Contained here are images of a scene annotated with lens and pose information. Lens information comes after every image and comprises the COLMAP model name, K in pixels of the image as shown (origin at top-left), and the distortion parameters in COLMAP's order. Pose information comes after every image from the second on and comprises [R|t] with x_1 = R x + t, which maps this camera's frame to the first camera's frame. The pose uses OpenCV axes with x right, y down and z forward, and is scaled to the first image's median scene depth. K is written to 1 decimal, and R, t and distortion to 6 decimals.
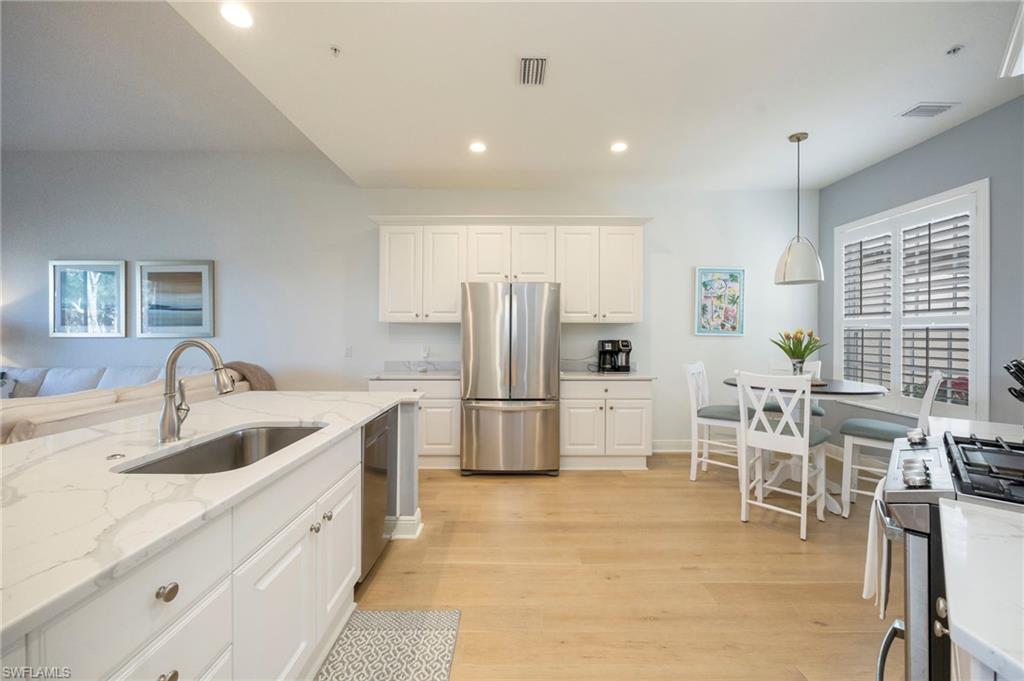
lens RADIAL K [[407.4, 0, 511.0], [0, 407.4, 336.5], [0, 0, 1]] dist [-0.006909, -0.001196]
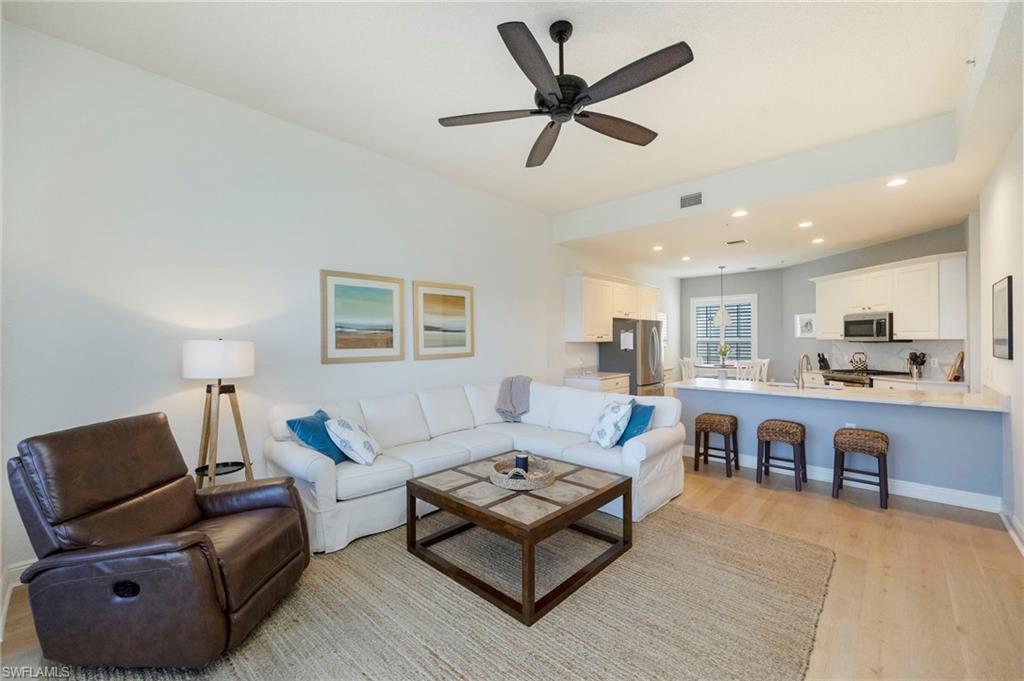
lens RADIAL K [[407.4, 0, 515.4], [0, 407.4, 341.4], [0, 0, 1]] dist [-0.006909, -0.001196]
pose [[0.684983, -0.006903, 0.728527, -1.939261], [0.013605, 0.999902, -0.003318, -0.045318], [-0.728432, 0.012184, 0.685009, 0.211208]]
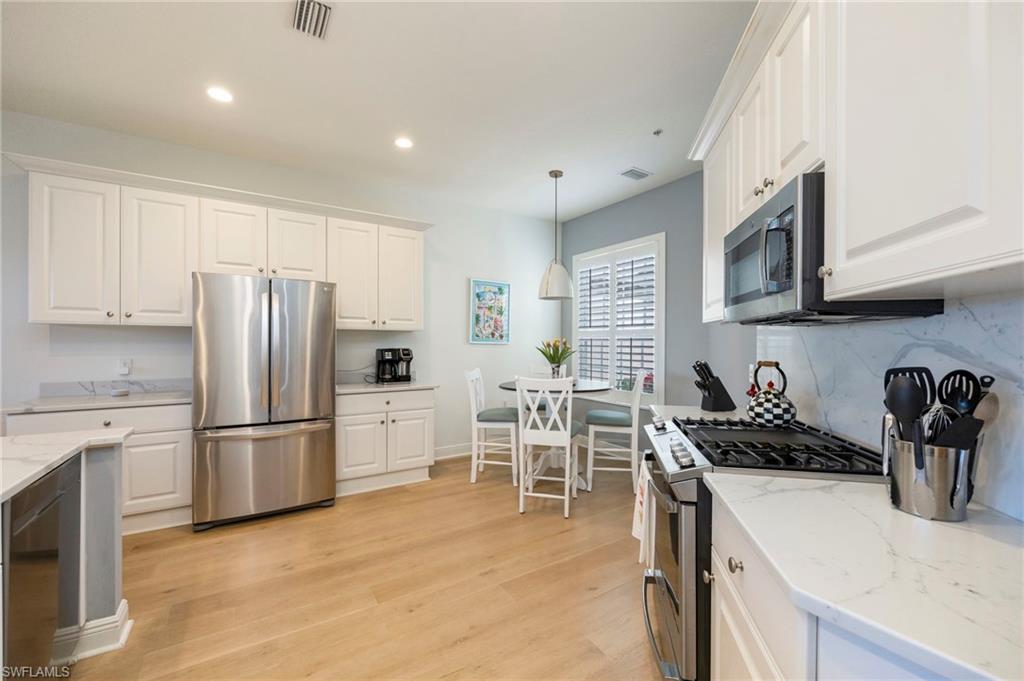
lens RADIAL K [[407.4, 0, 508.6], [0, 407.4, 347.4], [0, 0, 1]] dist [-0.006909, -0.001196]
pose [[0.840883, -0.005233, 0.541192, -0.039680], [0.001364, 0.999971, 0.007549, -0.000841], [-0.541216, -0.005610, 0.840865, 0.074997]]
